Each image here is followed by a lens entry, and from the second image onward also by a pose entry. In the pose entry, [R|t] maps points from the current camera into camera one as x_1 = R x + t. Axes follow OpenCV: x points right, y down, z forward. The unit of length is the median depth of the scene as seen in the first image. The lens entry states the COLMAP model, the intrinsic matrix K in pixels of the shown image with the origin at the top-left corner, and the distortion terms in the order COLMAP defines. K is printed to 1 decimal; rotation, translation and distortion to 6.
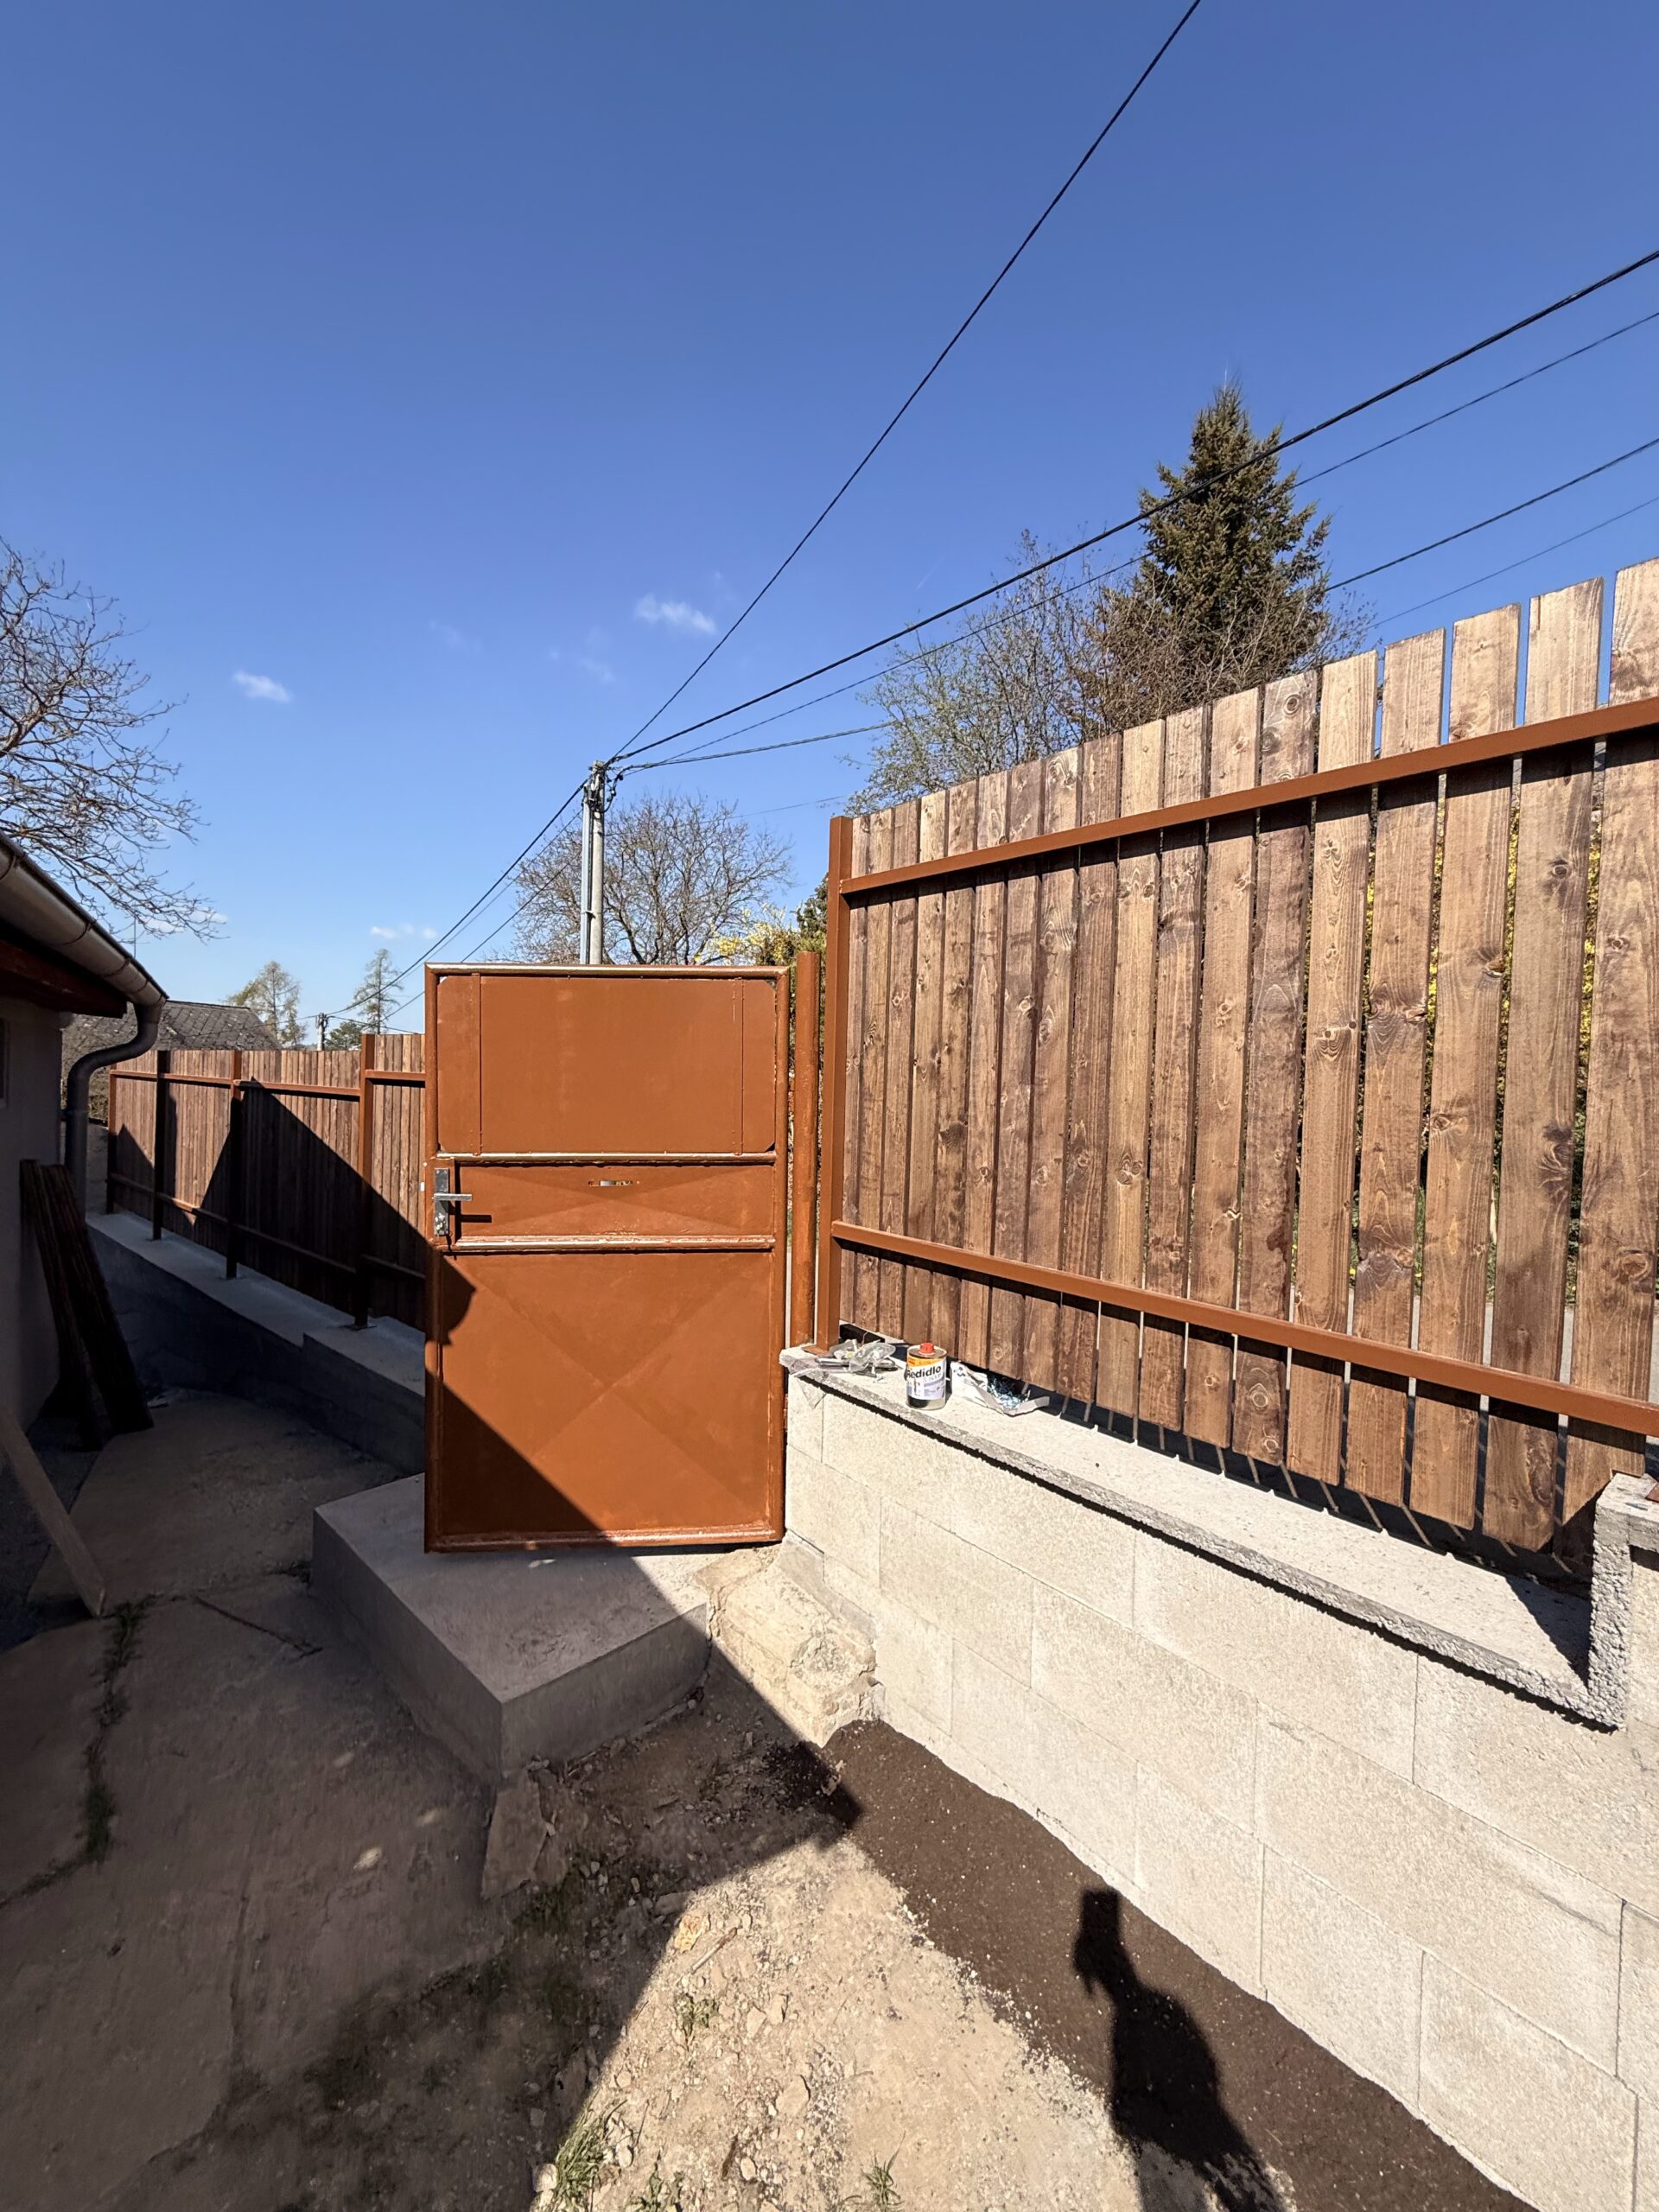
lens RADIAL K [[873.9, 0, 830.4], [0, 873.9, 1101.0], [0, 0, 1]] dist [-0.004287, 0.000602]
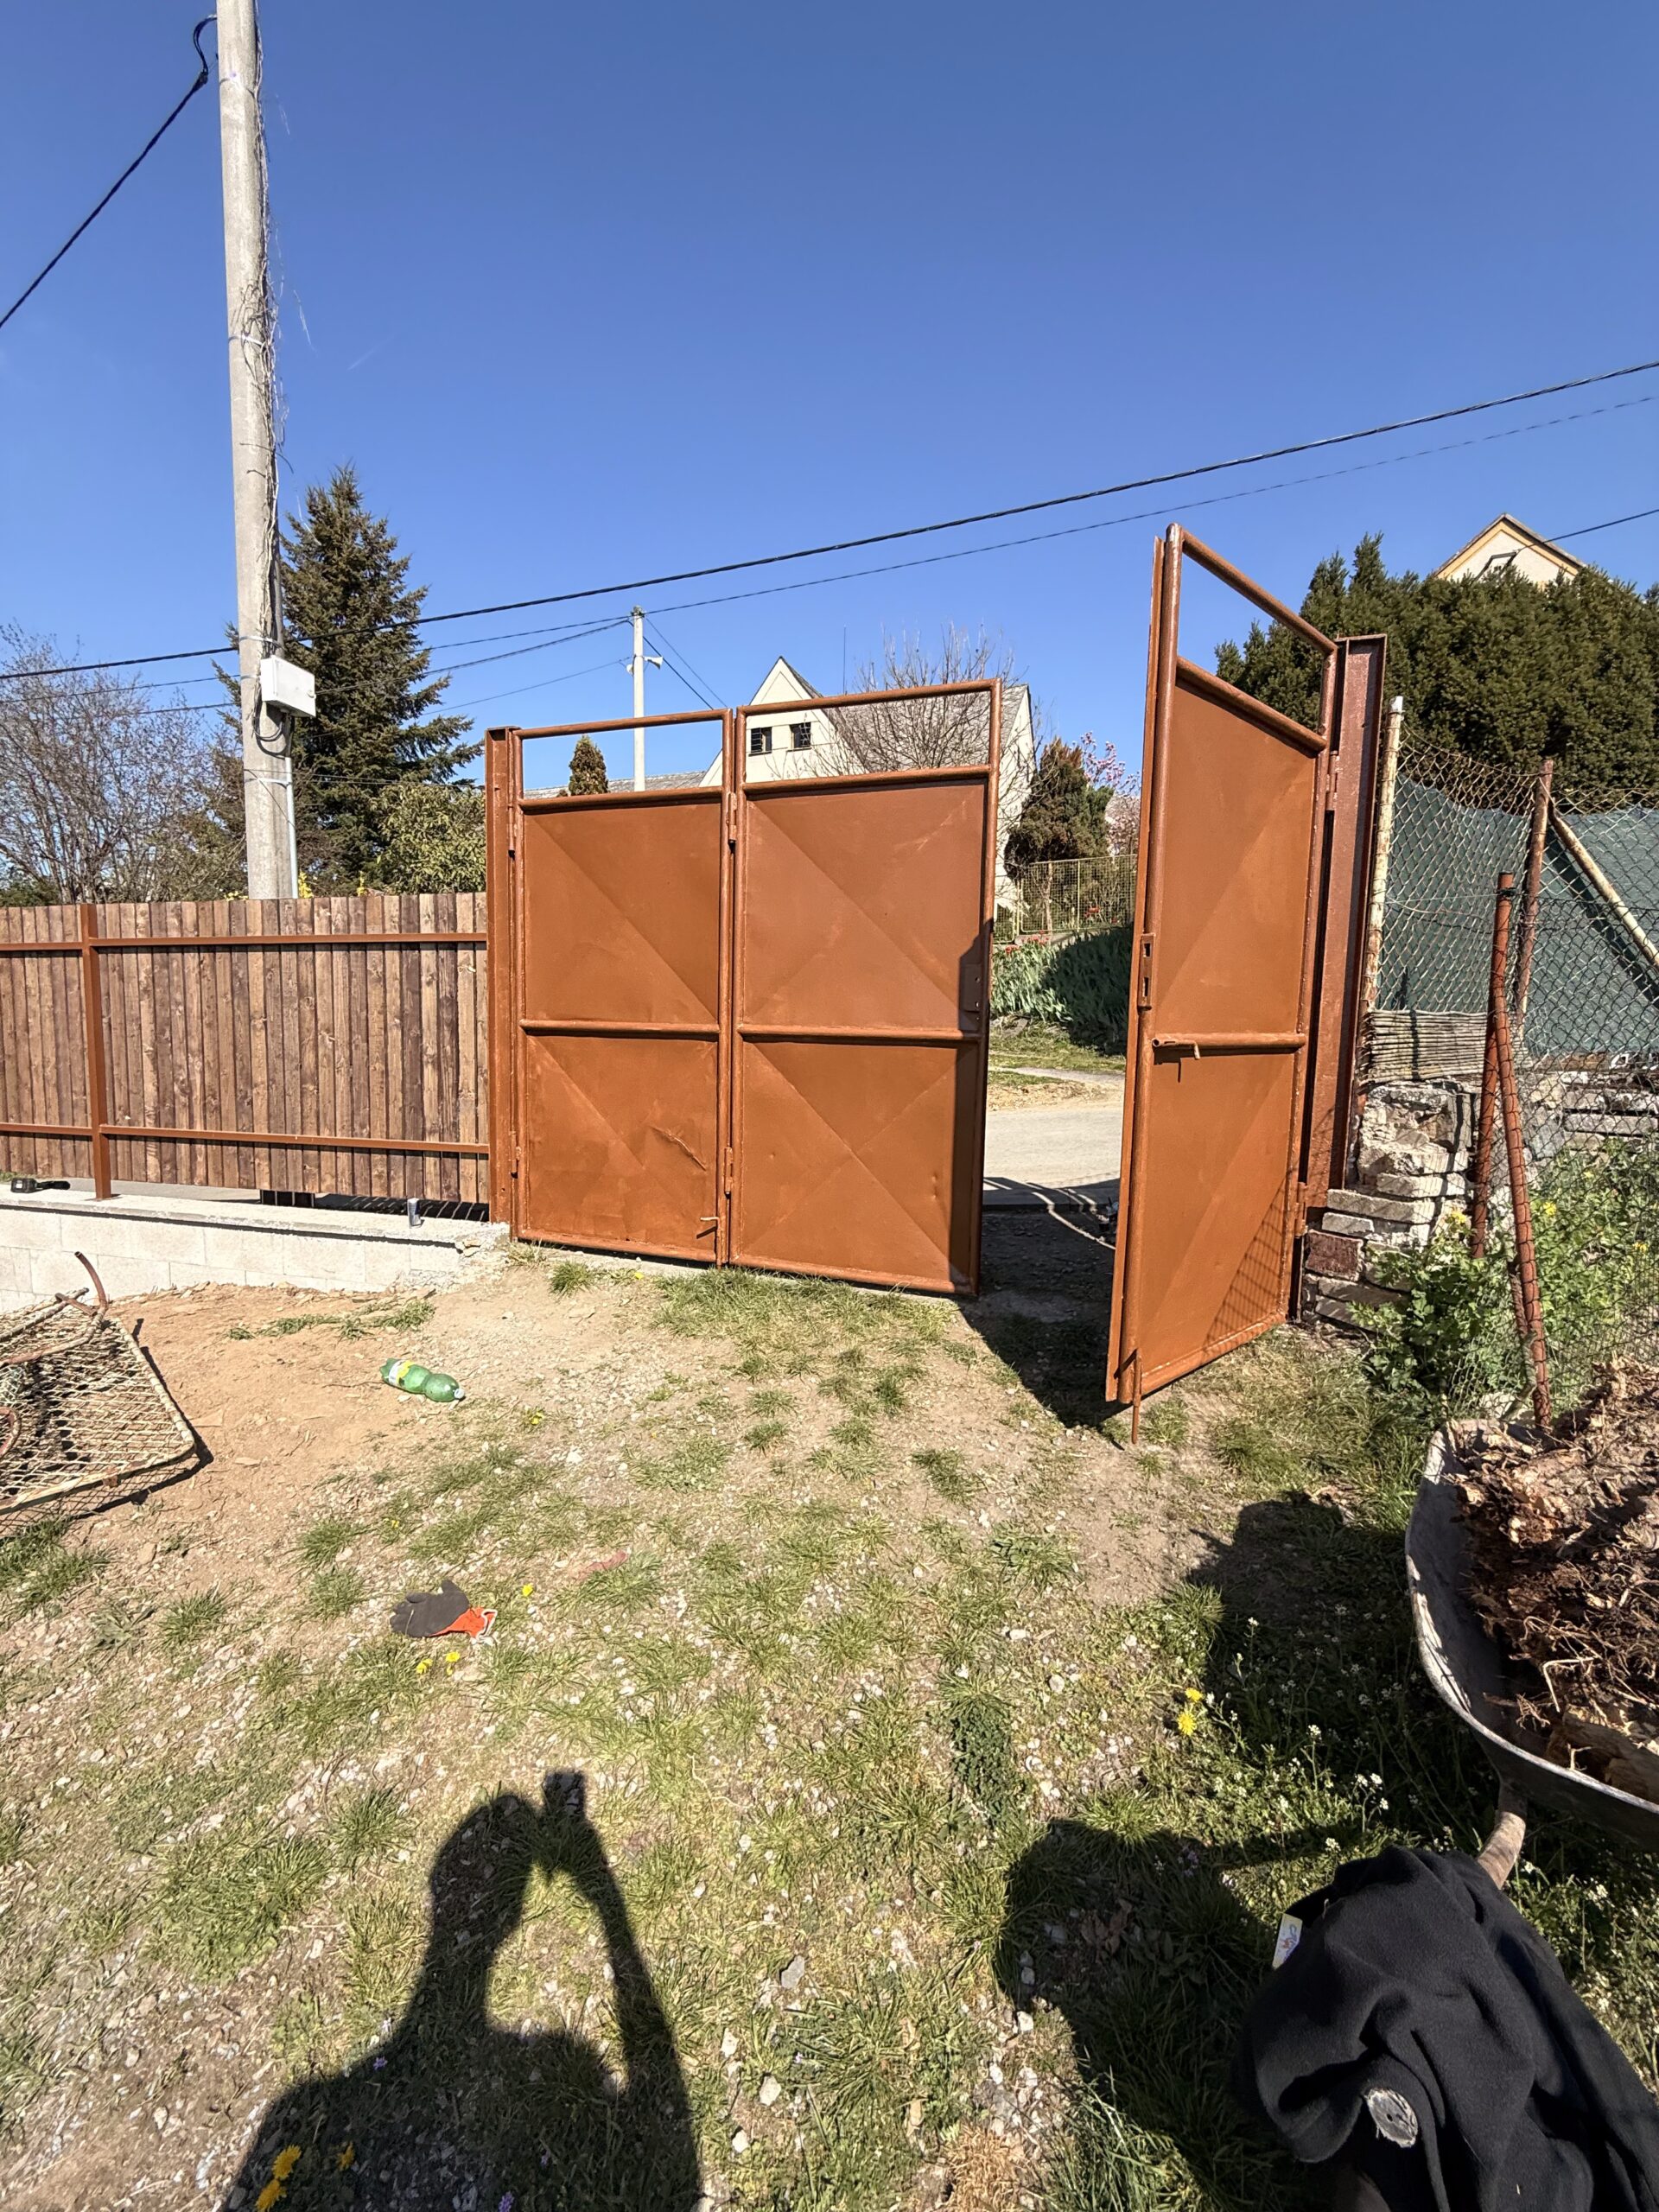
lens RADIAL K [[873.9, 0, 822.4], [0, 873.9, 1098.9], [0, 0, 1]] dist [-0.004287, 0.000602]
pose [[0.810807, -0.069898, 0.581125, 1.042487], [0.026481, 0.996208, 0.082877, -0.093299], [-0.584714, -0.051809, 0.809583, -1.969525]]
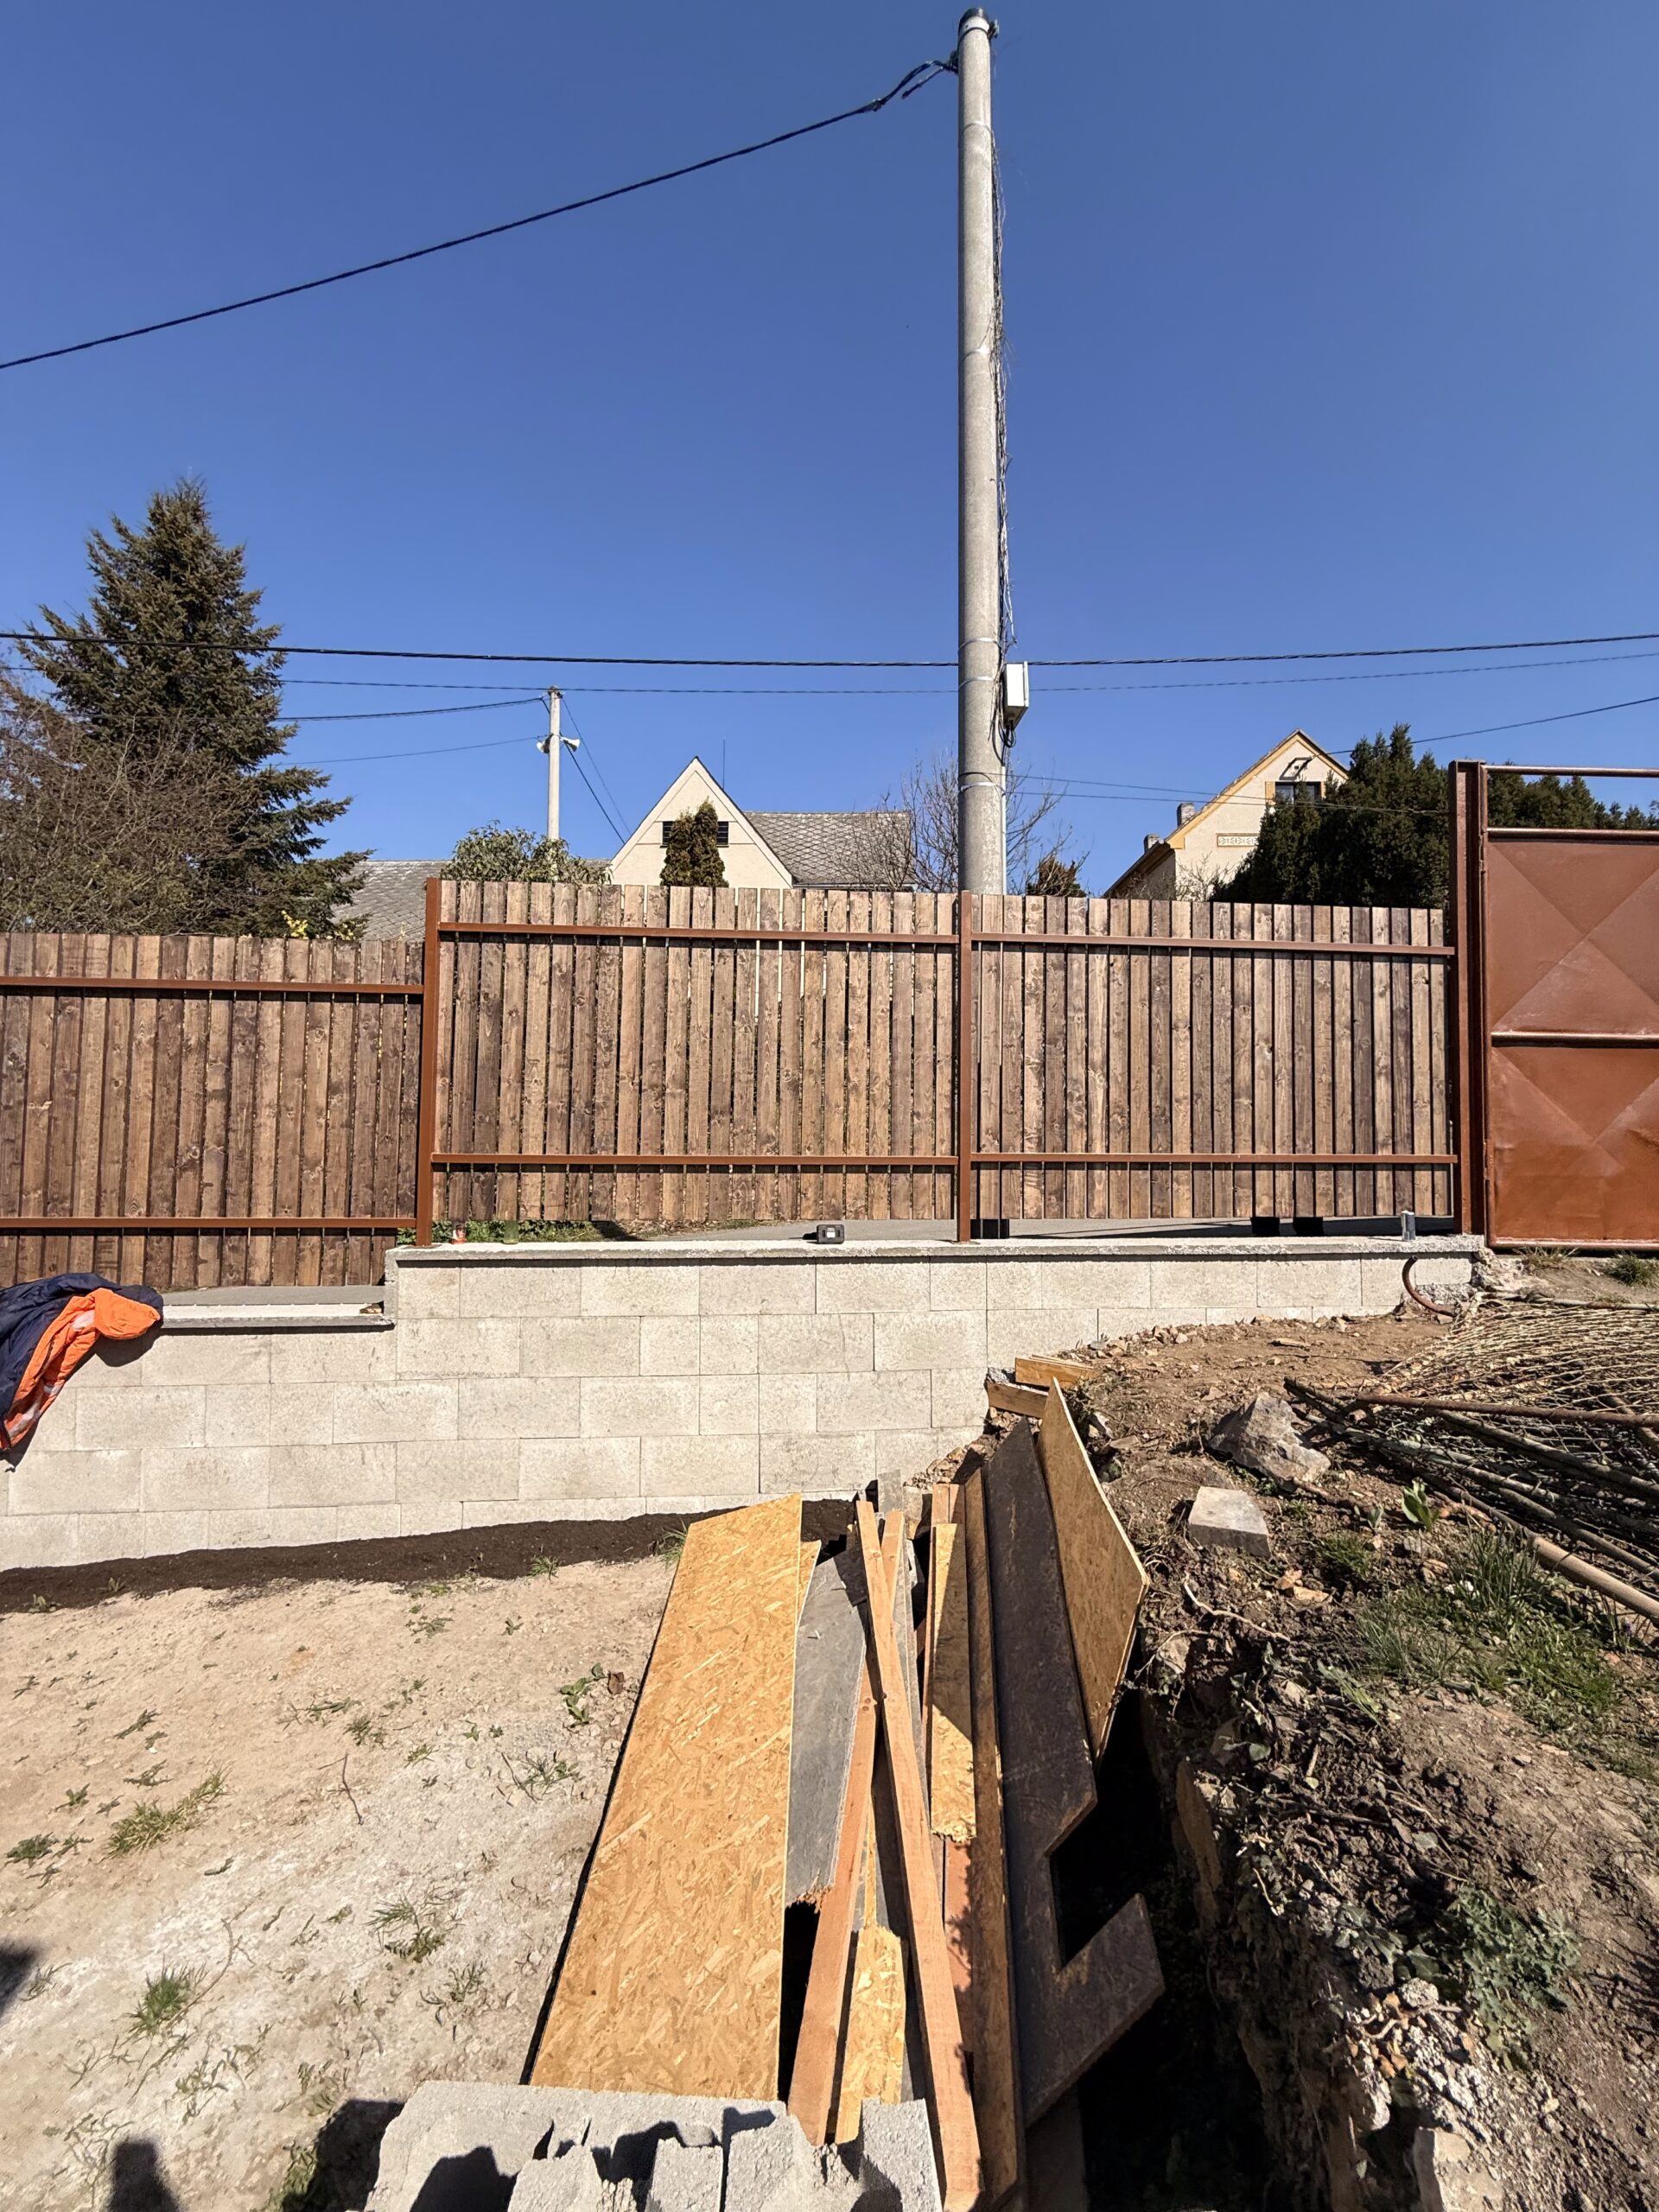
lens RADIAL K [[873.9, 0, 818.1], [0, 873.9, 1102.3], [0, 0, 1]] dist [-0.004287, 0.000602]
pose [[0.566689, 0.006924, 0.823903, 0.081353], [0.031464, 0.999053, -0.030037, -0.021487], [-0.823331, 0.042945, 0.565934, -0.922302]]
